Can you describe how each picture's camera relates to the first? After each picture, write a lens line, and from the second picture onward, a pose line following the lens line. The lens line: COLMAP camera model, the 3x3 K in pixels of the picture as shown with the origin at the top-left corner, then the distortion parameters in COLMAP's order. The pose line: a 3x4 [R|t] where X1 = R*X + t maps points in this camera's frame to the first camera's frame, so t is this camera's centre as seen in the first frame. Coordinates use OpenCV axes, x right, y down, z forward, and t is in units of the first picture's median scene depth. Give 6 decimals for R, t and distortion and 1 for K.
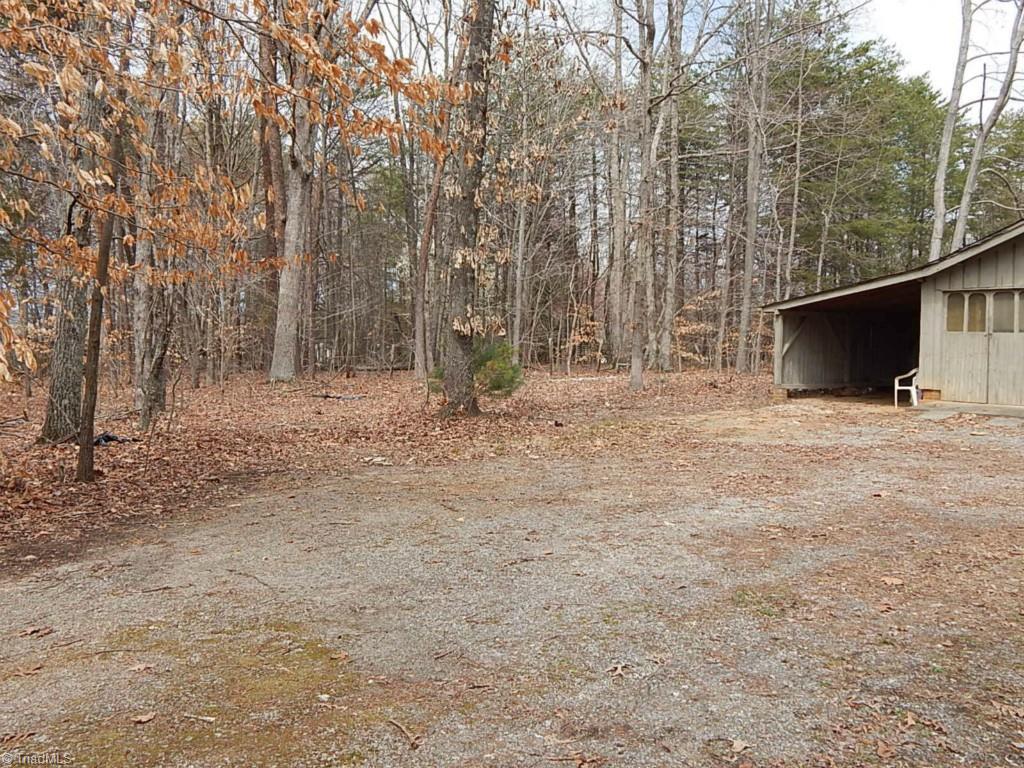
lens RADIAL K [[678.5, 0, 513.1], [0, 678.5, 378.1], [0, 0, 1]] dist [-0.000432, -0.001691]
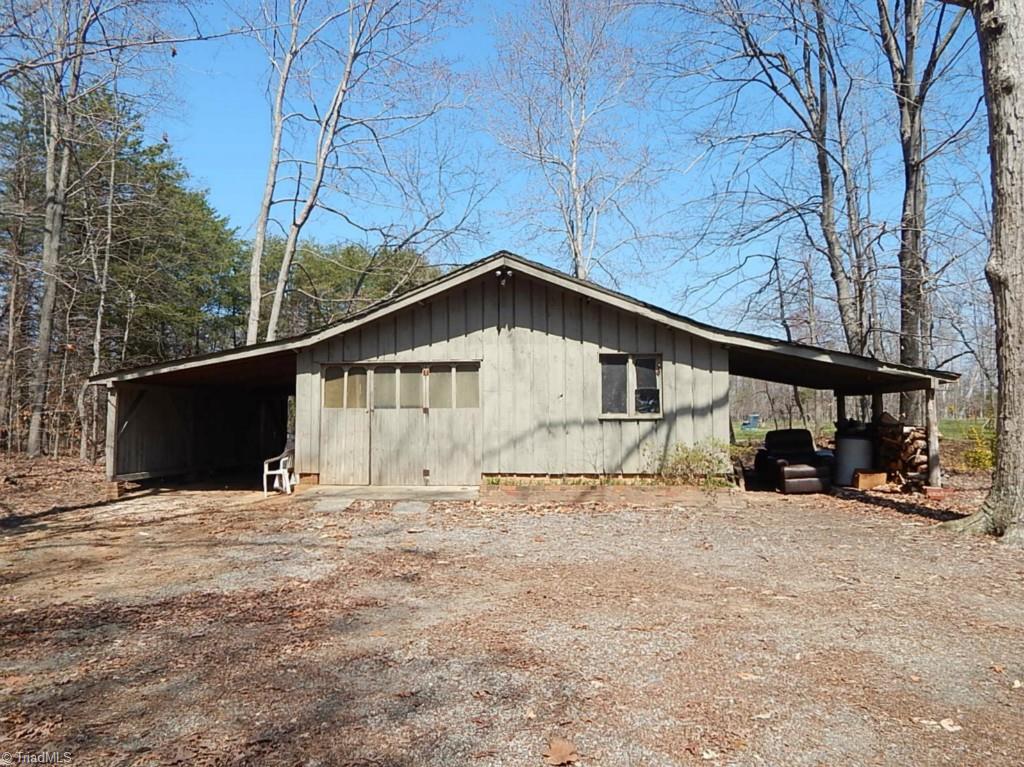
lens RADIAL K [[678.5, 0, 513.1], [0, 678.5, 377.6], [0, 0, 1]] dist [-0.000432, -0.001691]
pose [[0.587900, 0.027700, 0.808459, 0.041881], [0.064018, 0.994686, -0.080633, -0.016973], [-0.806397, 0.099160, 0.583002, 0.221669]]
